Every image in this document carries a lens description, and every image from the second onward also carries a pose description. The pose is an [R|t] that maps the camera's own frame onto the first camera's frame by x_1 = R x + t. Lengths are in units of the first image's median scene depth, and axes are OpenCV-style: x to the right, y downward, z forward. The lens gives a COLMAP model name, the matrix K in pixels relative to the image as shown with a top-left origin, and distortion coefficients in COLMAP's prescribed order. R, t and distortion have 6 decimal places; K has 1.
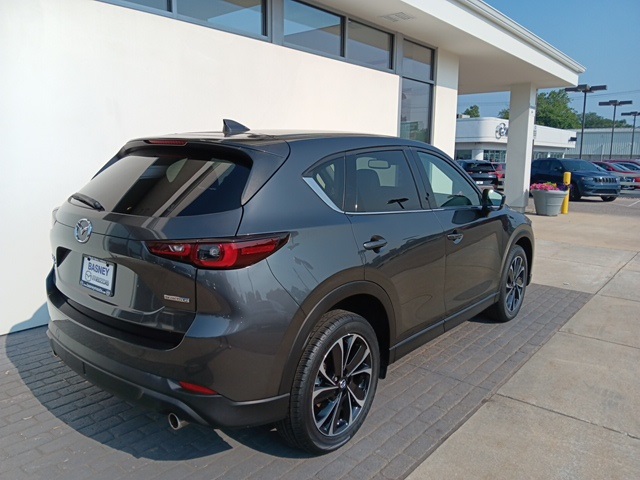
lens RADIAL K [[496.7, 0, 320.9], [0, 496.7, 254.7], [0, 0, 1]] dist [0.013939, -0.038782]
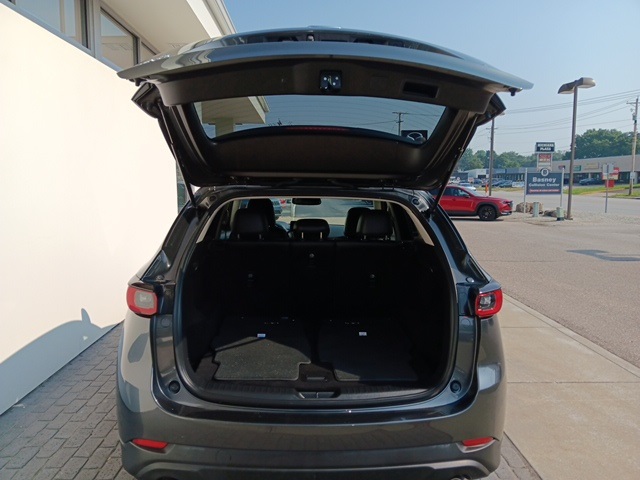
lens RADIAL K [[496.7, 0, 324.1], [0, 496.7, 252.5], [0, 0, 1]] dist [0.013939, -0.038782]
pose [[0.742168, -0.100322, 0.662663, -0.712137], [0.134329, 0.990937, -0.000426, -0.092743], [-0.656615, 0.089331, 0.748917, 0.280428]]
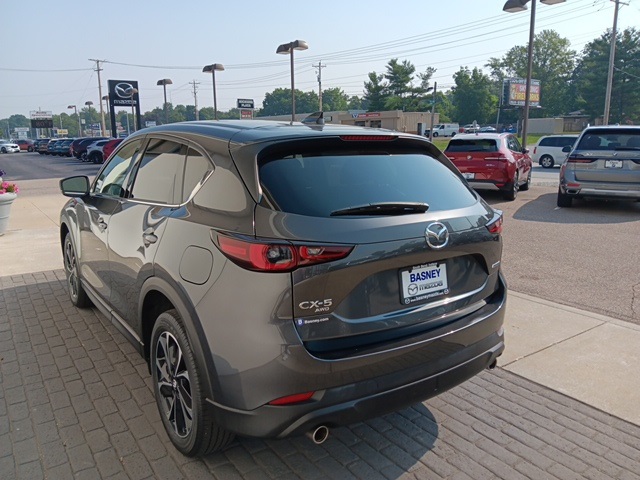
lens RADIAL K [[496.7, 0, 330.1], [0, 496.7, 248.5], [0, 0, 1]] dist [0.013939, -0.038782]
pose [[0.256178, -0.219885, 0.941288, -1.009059], [0.195078, 0.965508, 0.172450, -0.160053], [-0.946740, 0.139447, 0.290237, 0.661215]]
